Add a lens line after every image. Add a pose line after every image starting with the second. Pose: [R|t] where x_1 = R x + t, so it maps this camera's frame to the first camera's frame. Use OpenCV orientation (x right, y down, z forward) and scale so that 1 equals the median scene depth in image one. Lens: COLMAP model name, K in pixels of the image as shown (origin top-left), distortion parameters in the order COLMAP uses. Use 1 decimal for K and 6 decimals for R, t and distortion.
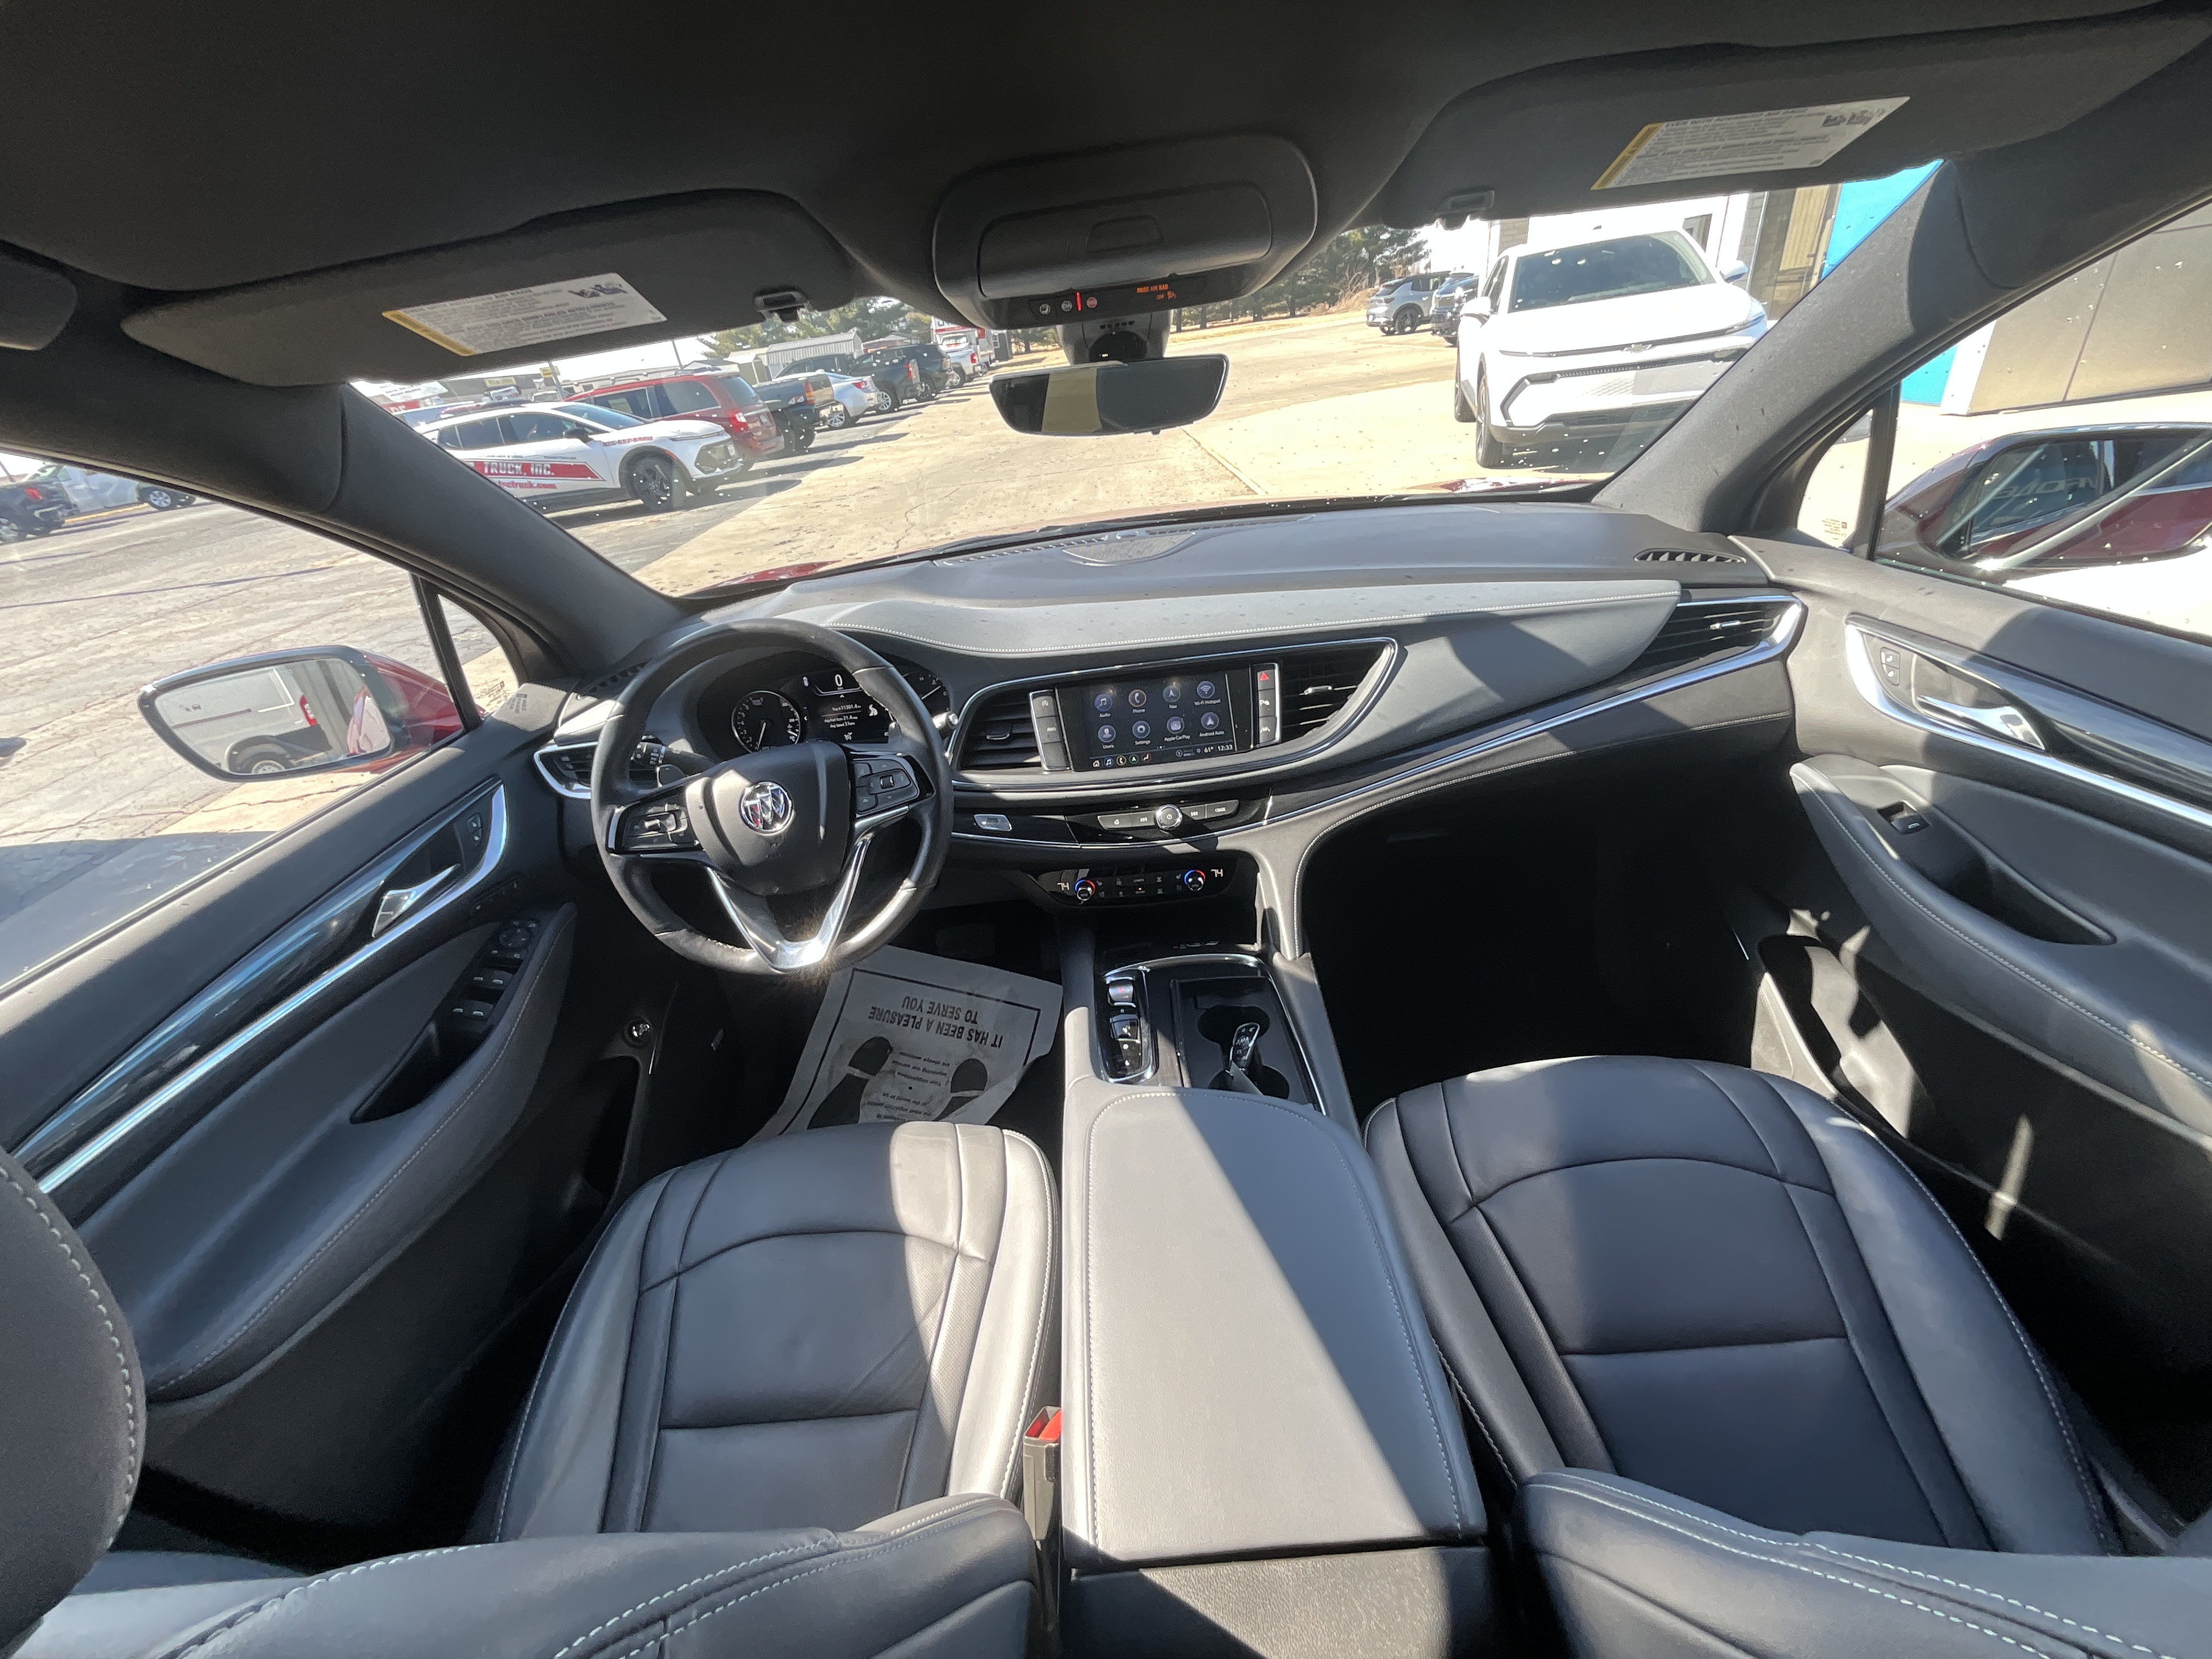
lens RADIAL K [[880.7, 0, 1104.2], [0, 880.7, 832.6], [0, 0, 1]] dist [-0.001437, -0.000101]
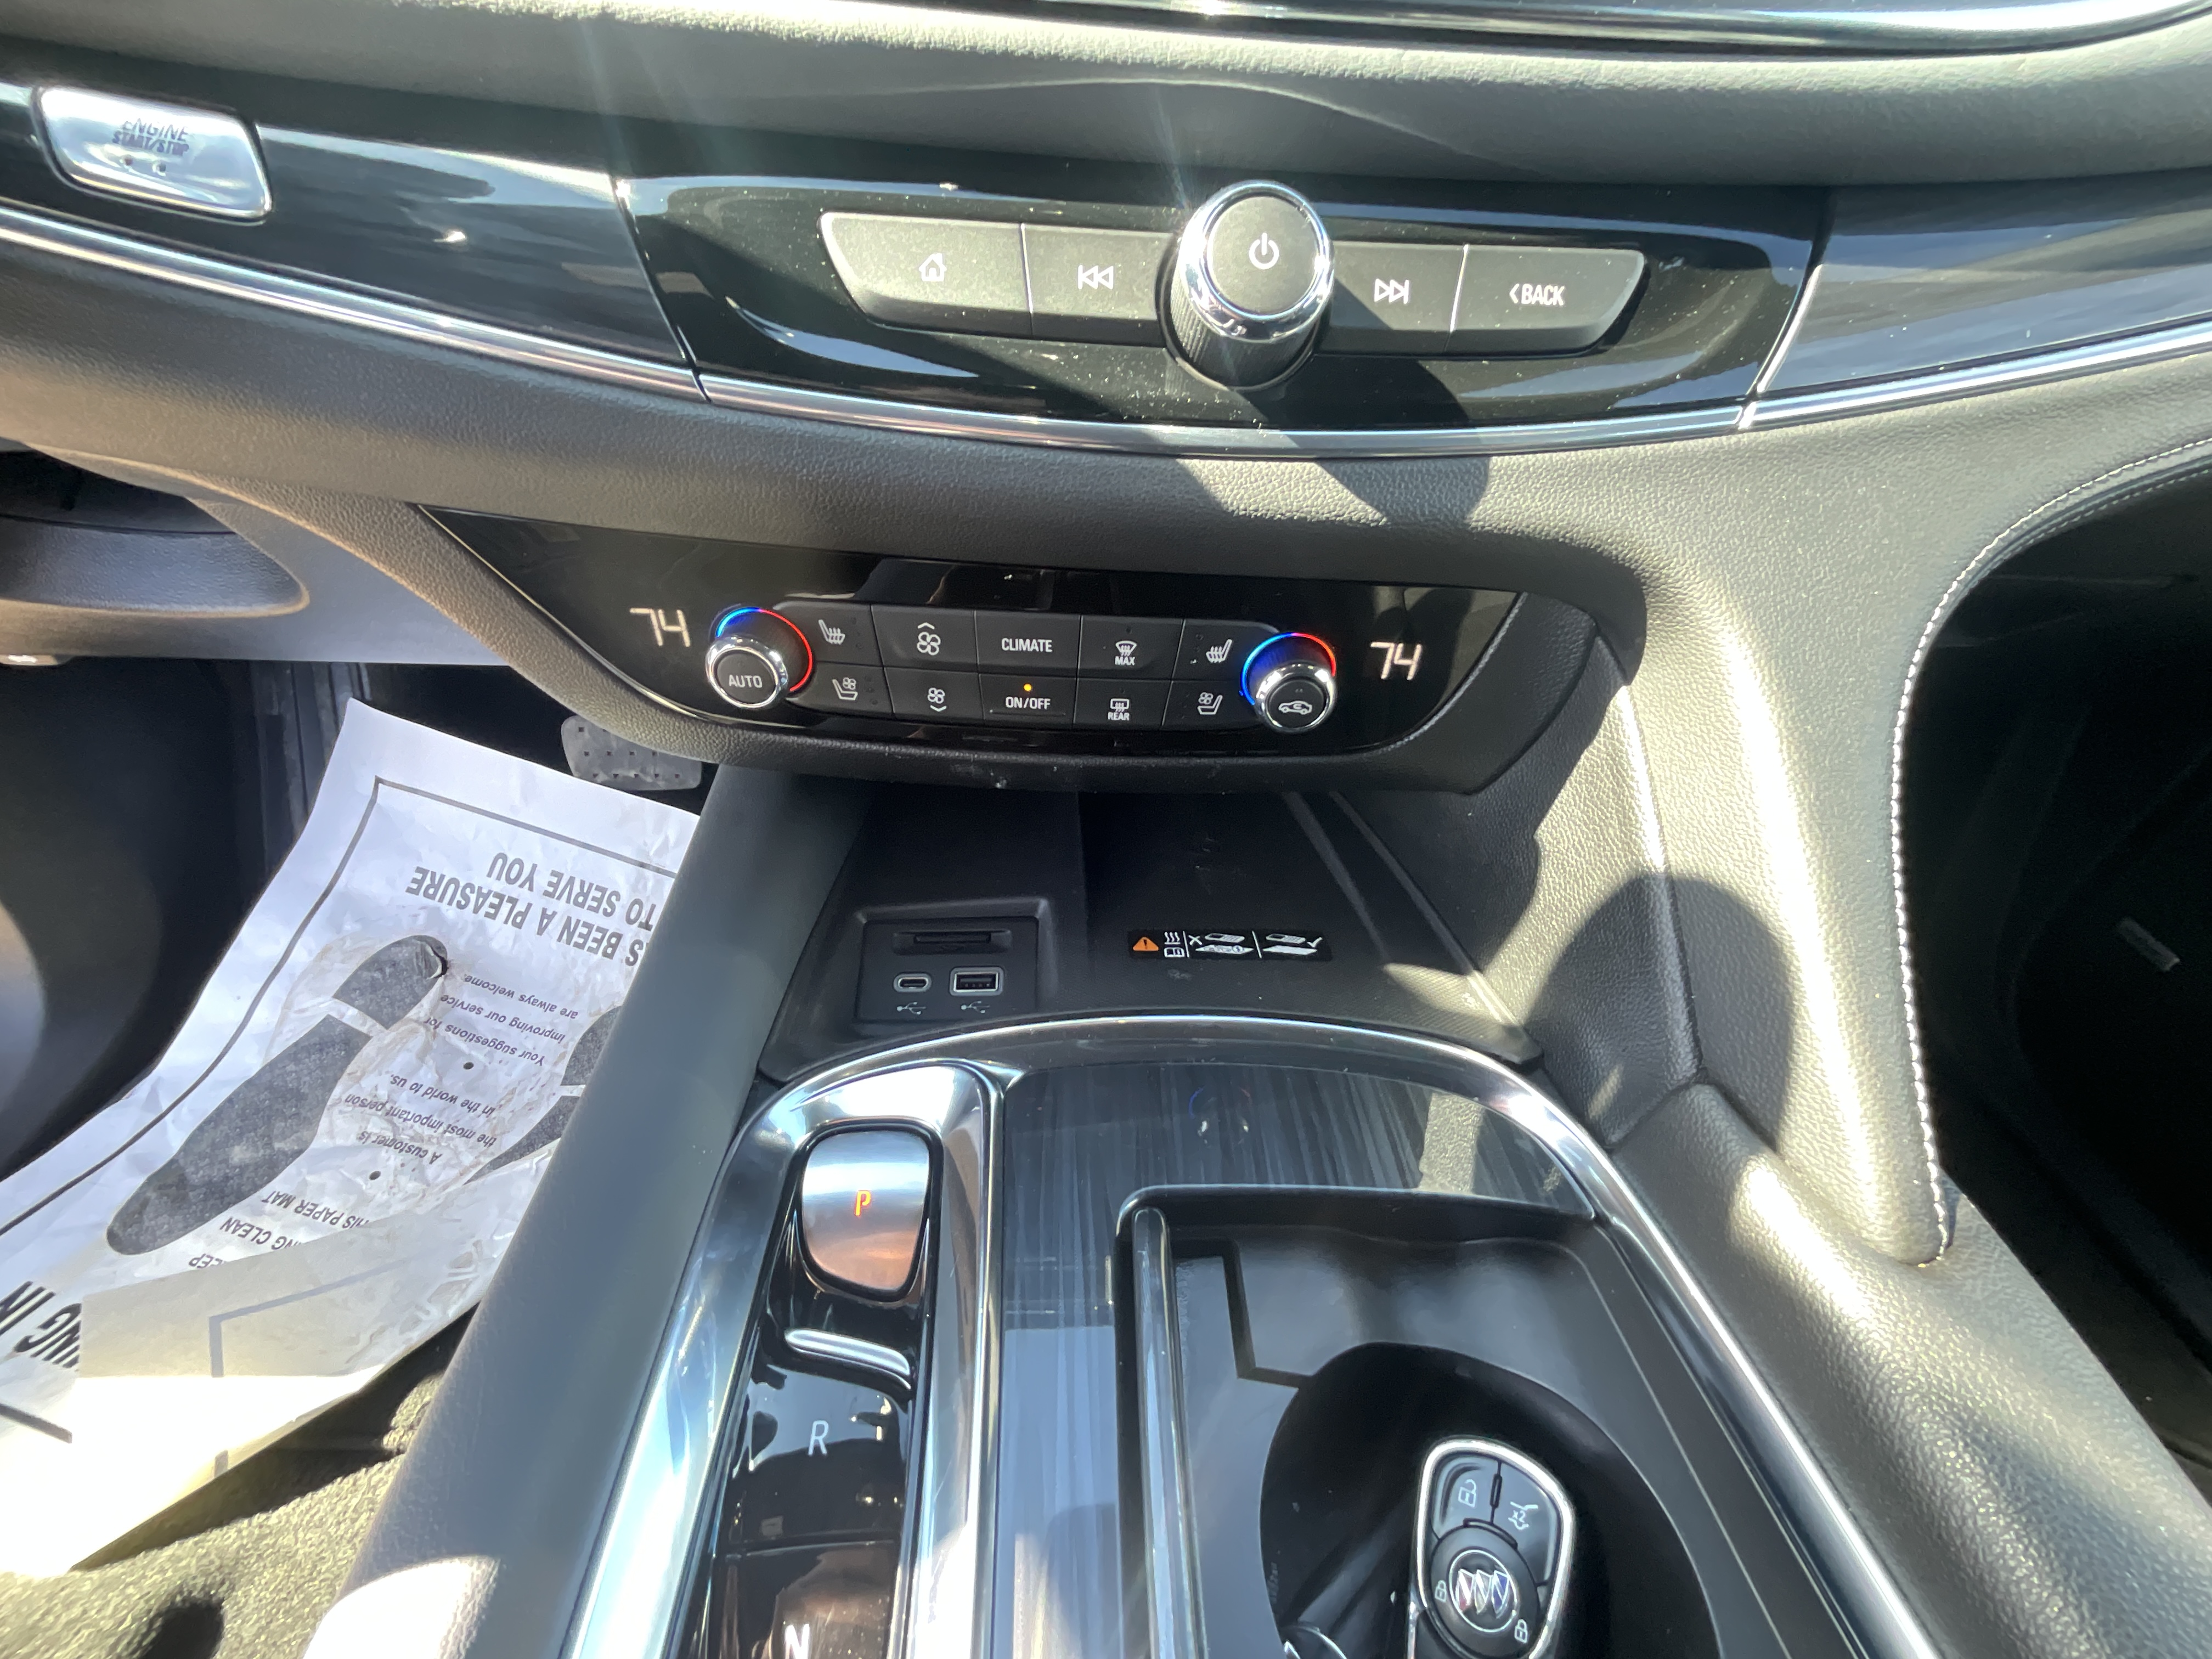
lens RADIAL K [[877.4, 0, 1106.0], [0, 877.4, 829.5], [0, 0, 1]] dist [0.002915, -0.000755]
pose [[0.985409, 0.108622, 0.131035, 0.035665], [-0.135509, 0.966529, 0.217849, 0.049430], [-0.102986, -0.232427, 0.967146, 0.800188]]
